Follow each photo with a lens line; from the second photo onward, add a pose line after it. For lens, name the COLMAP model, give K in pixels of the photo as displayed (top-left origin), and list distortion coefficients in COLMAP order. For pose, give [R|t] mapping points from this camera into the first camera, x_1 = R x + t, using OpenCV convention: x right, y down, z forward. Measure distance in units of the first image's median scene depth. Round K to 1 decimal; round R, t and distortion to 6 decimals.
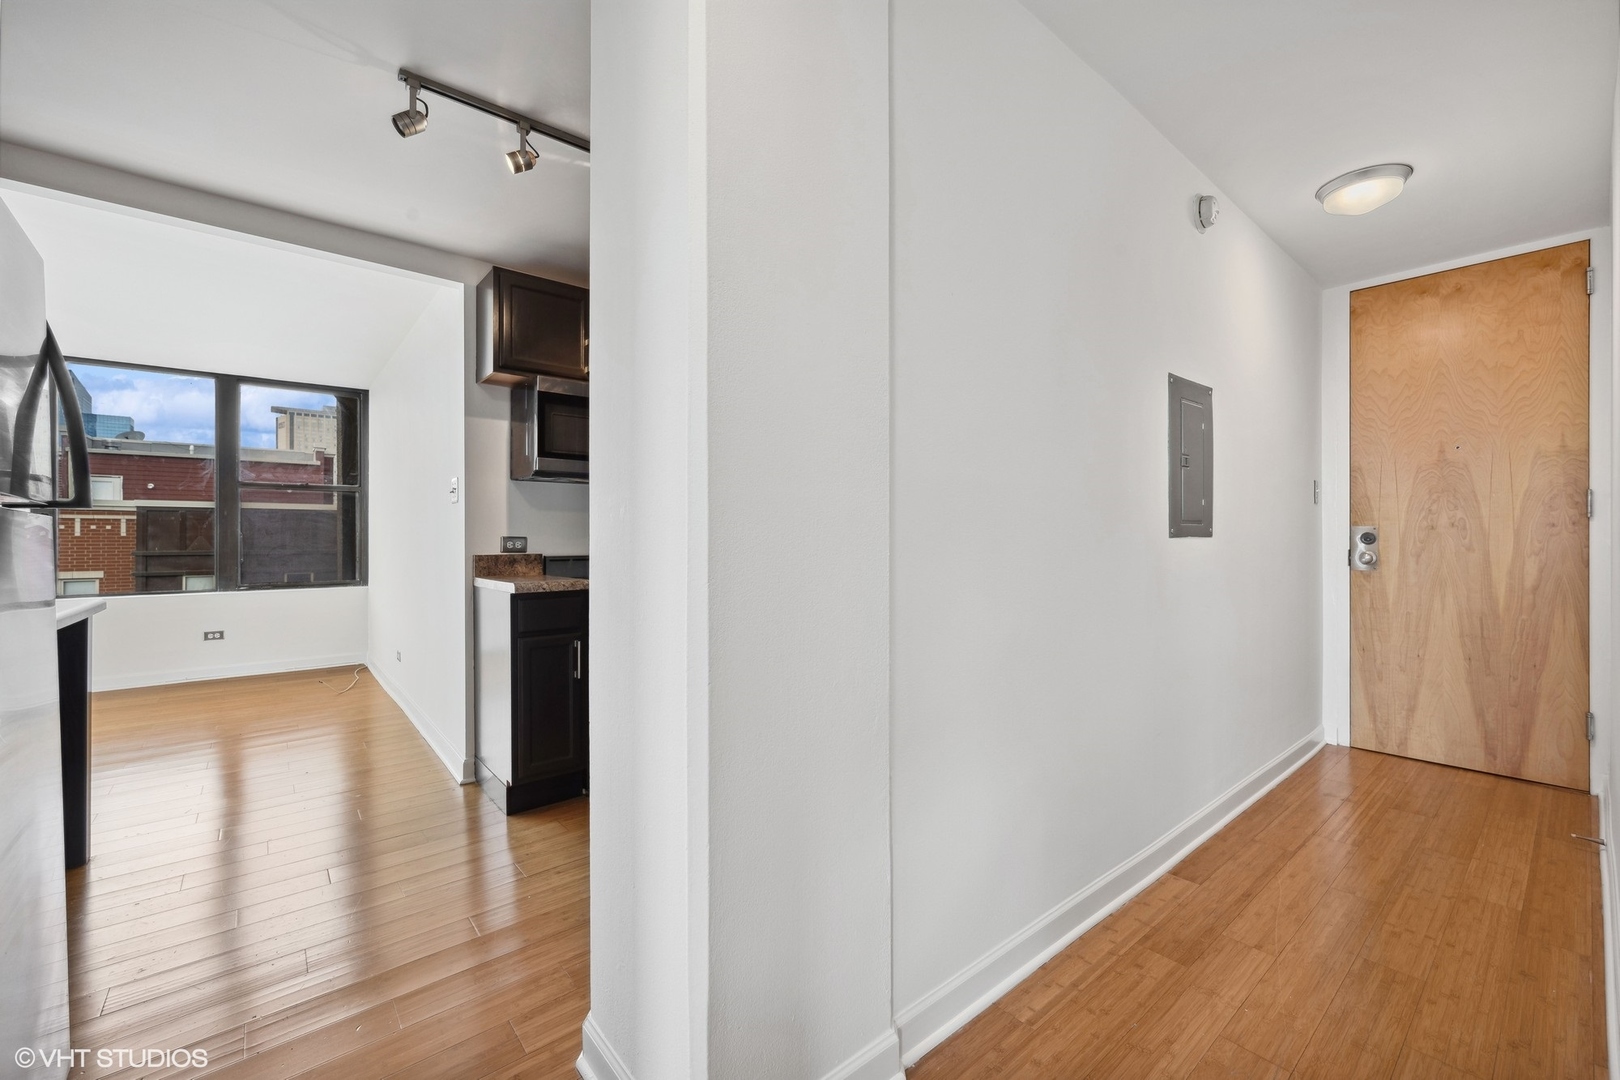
lens RADIAL K [[653.6, 0, 810.0], [0, 653.6, 540.0], [0, 0, 1]] dist [-0.000407, -0.000097]
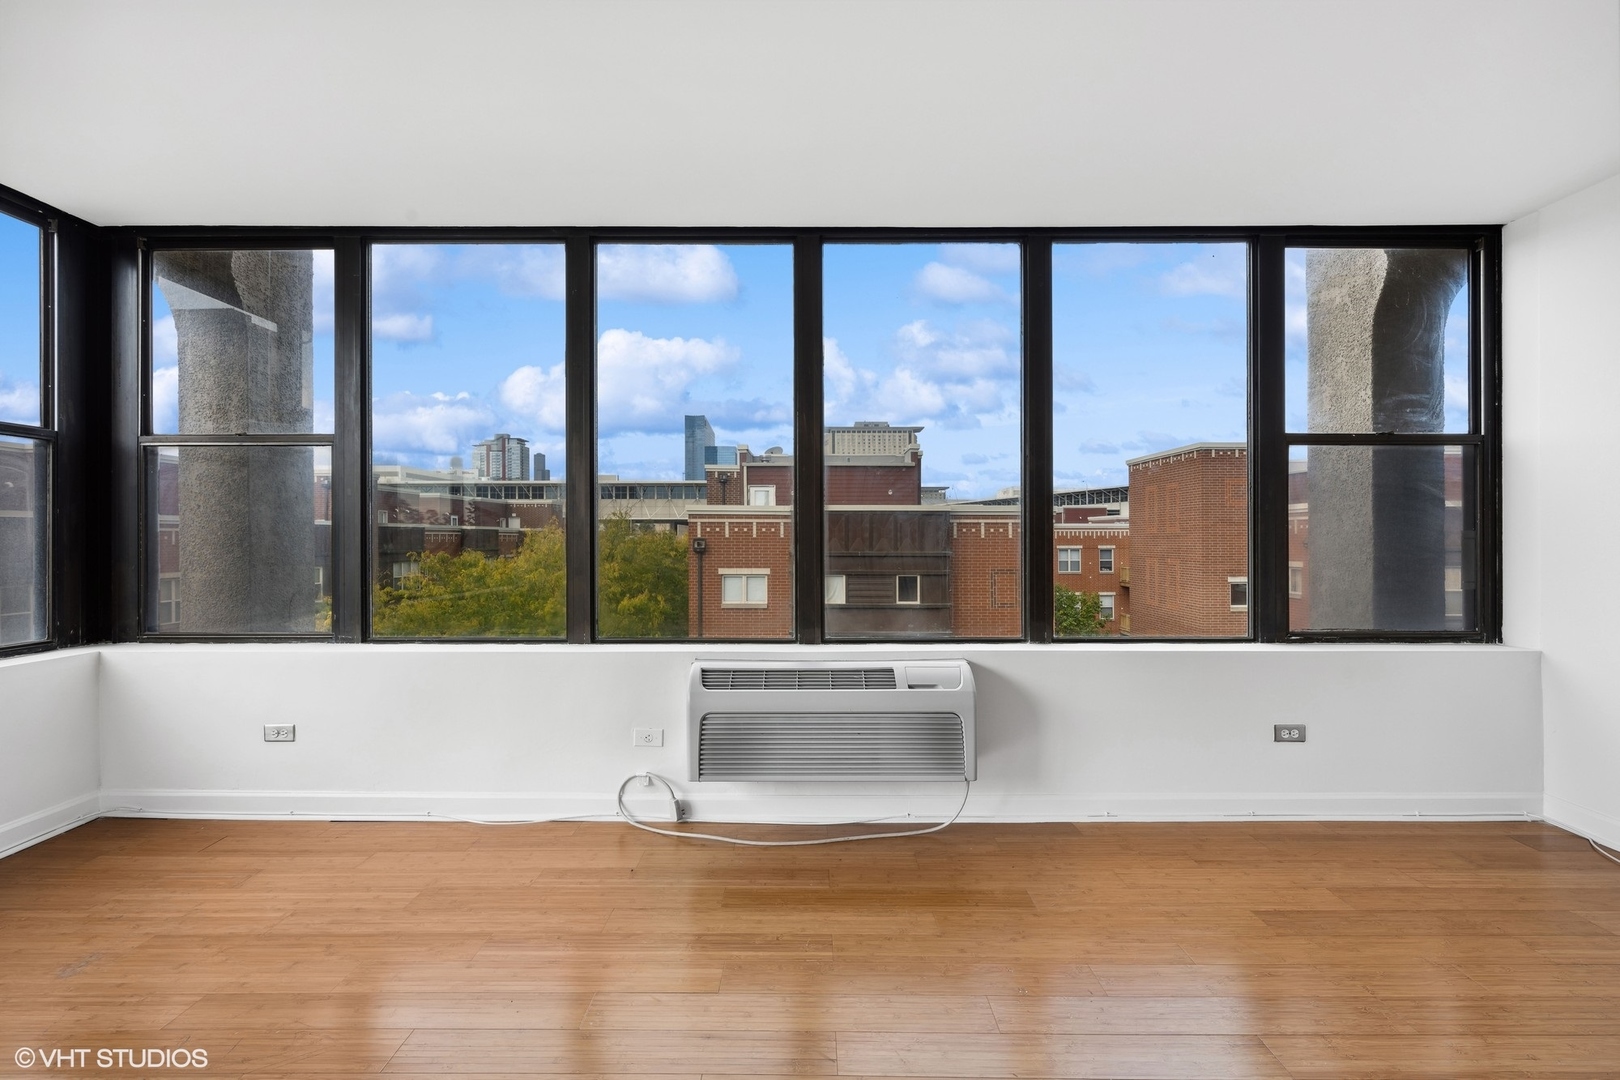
lens RADIAL K [[719.9, 0, 807.0], [0, 719.9, 538.1], [0, 0, 1]] dist [-0.001933, -0.000236]
pose [[0.763153, 0.000663, -0.646218, -1.315706], [-0.004449, 0.999981, -0.004229, -0.002057], [0.646203, 0.006103, 0.763141, 0.521457]]
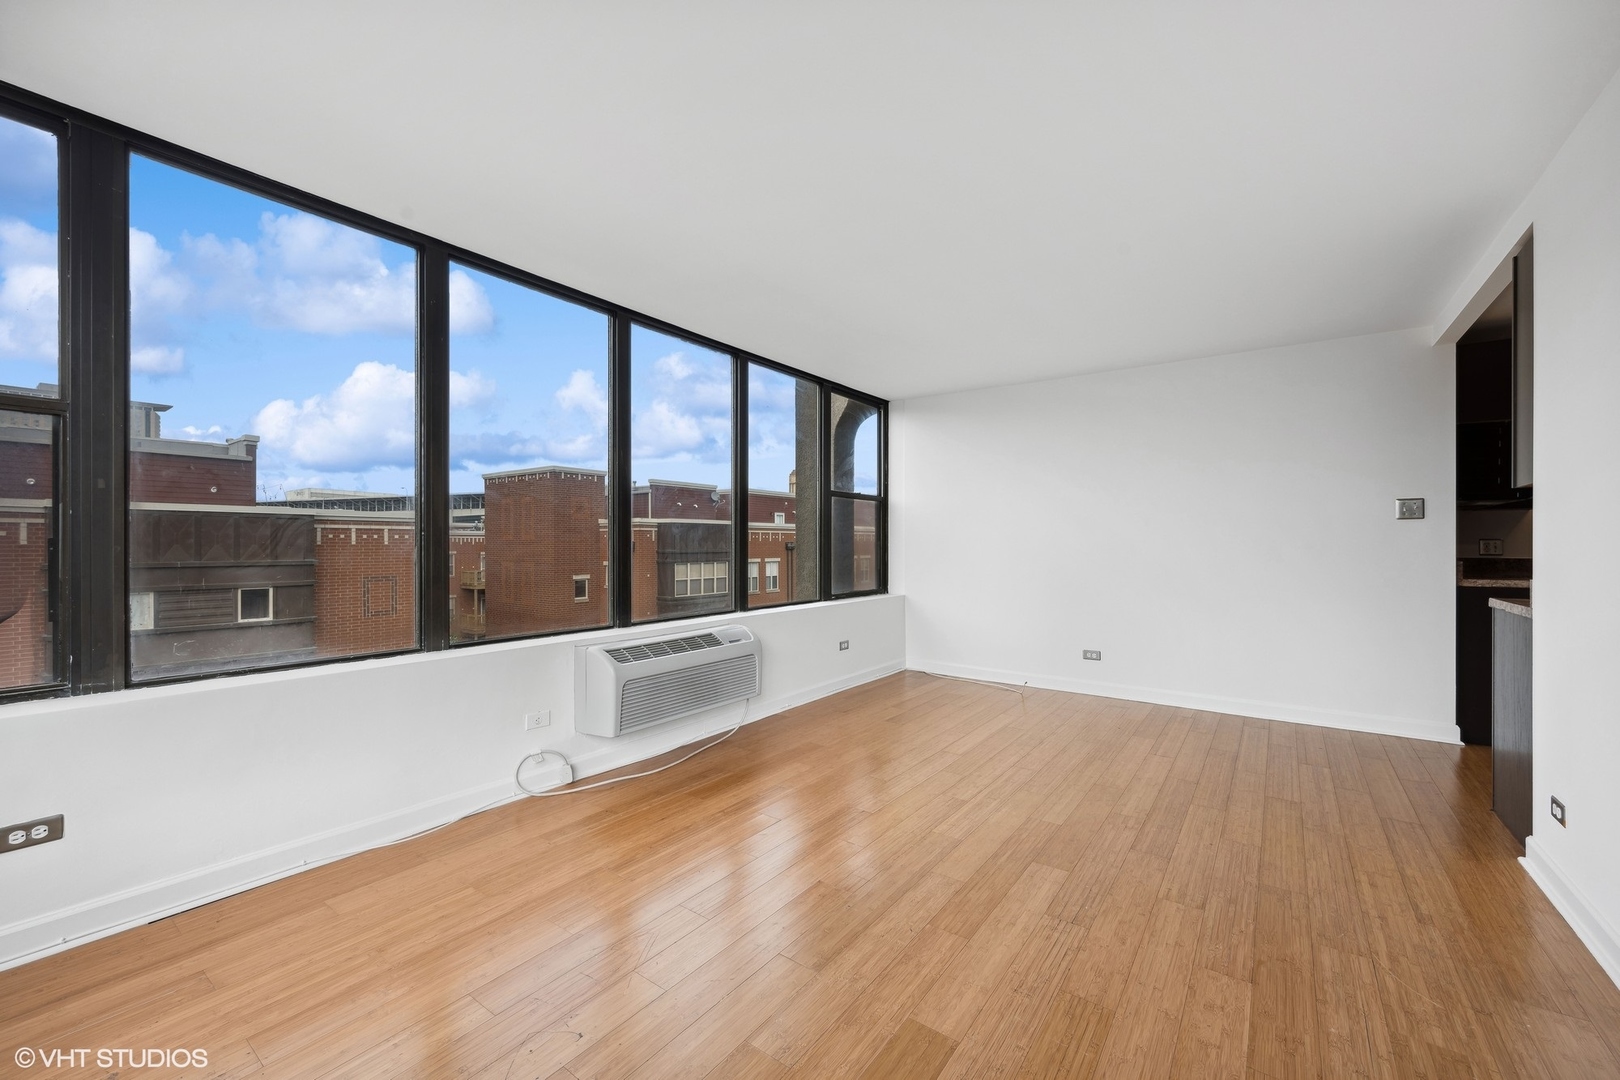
lens RADIAL K [[652.4, 0, 811.5], [0, 652.4, 542.1], [0, 0, 1]] dist [-0.001308, -0.000165]
pose [[0.971080, -0.000137, 0.238753, -1.876837], [0.002223, 0.999962, -0.008467, -0.002263], [-0.238742, 0.008753, 0.971044, 0.086835]]
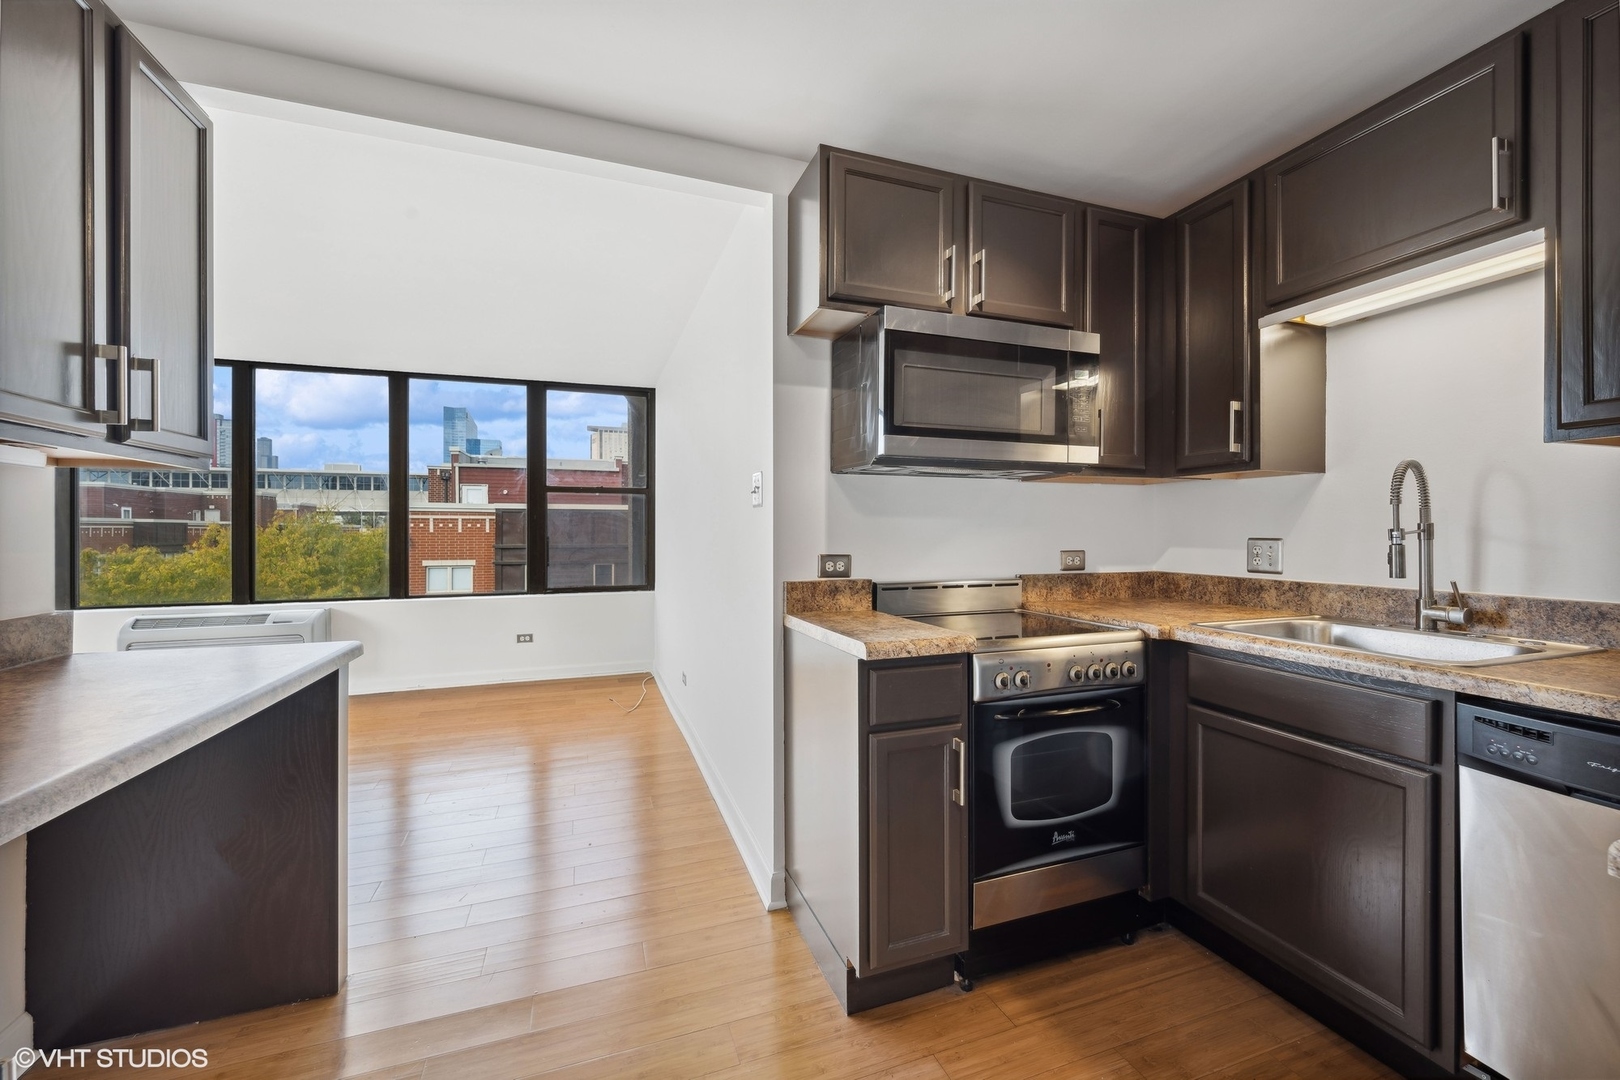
lens RADIAL K [[643.4, 0, 811.1], [0, 643.4, 533.5], [0, 0, 1]] dist [-0.000429, -0.000047]
pose [[0.937682, 0.001511, -0.347491, -0.233098], [-0.001678, 0.999999, -0.000177, -0.026572], [0.347490, 0.000749, 0.937683, 0.341306]]
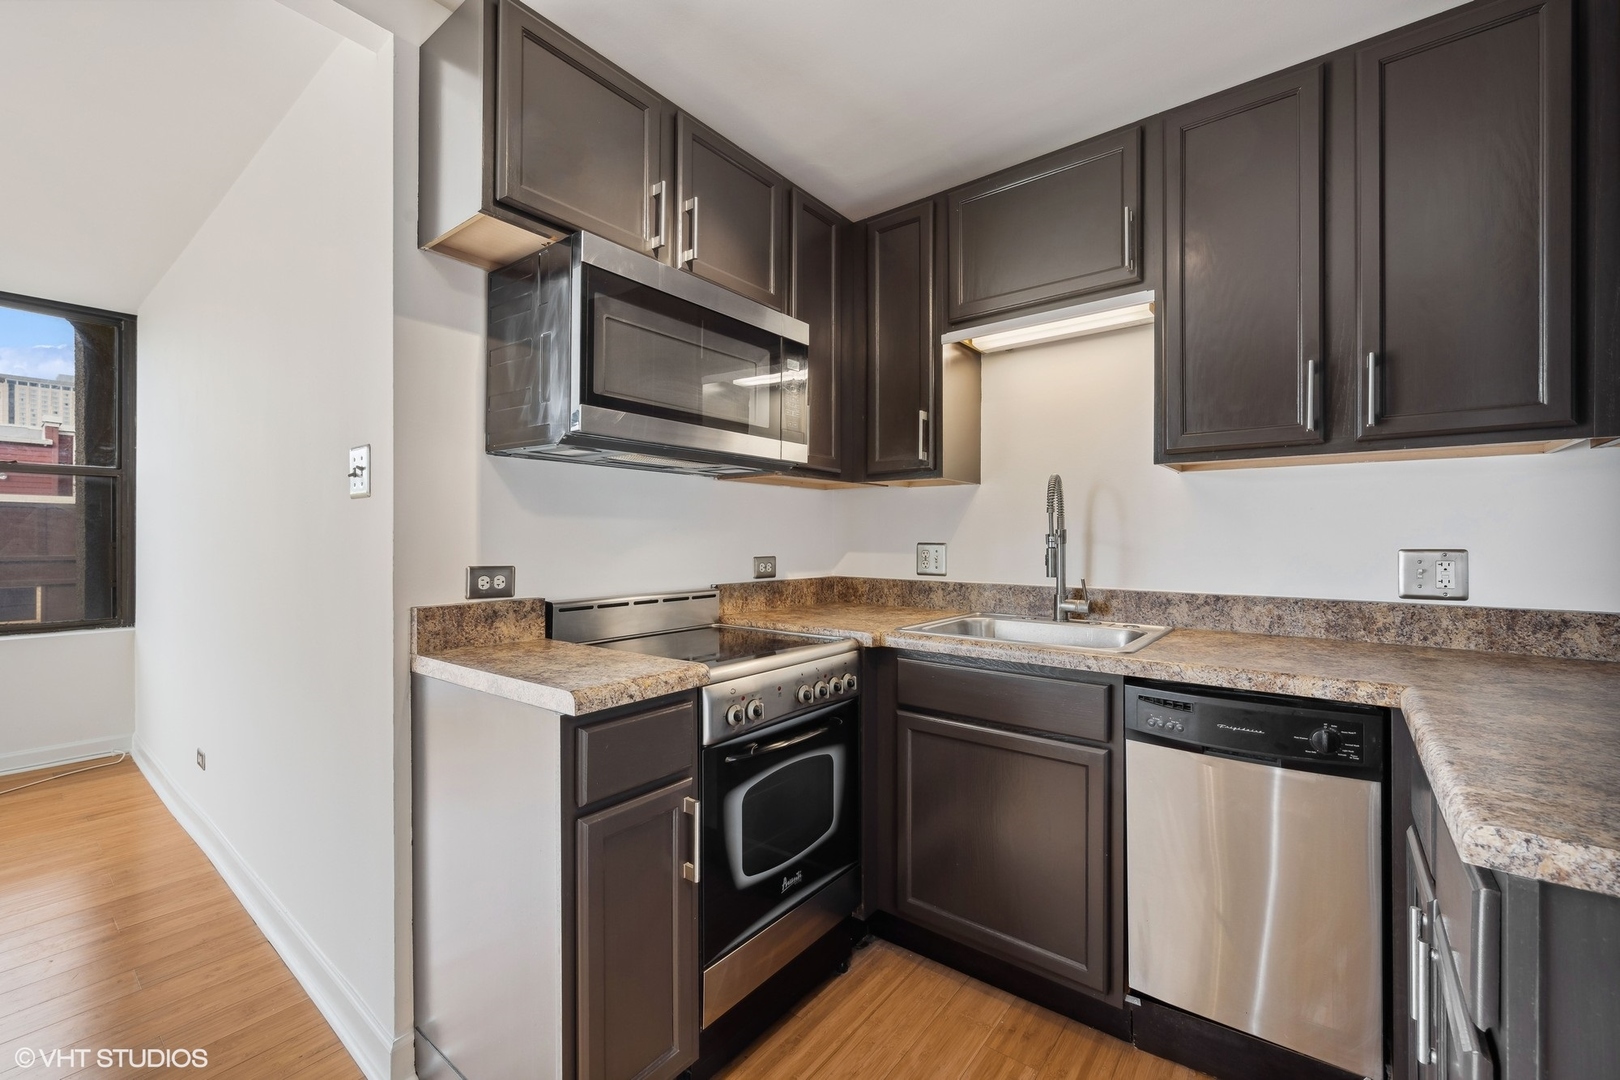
lens RADIAL K [[662.5, 0, 810.0], [0, 662.5, 540.0], [0, 0, 1]] dist [-0.000409, 0.000162]
pose [[0.978438, 0.001915, 0.206531, -0.309578], [-0.001692, 0.999998, -0.001257, -0.024658], [-0.206533, 0.000880, 0.978439, 0.436169]]
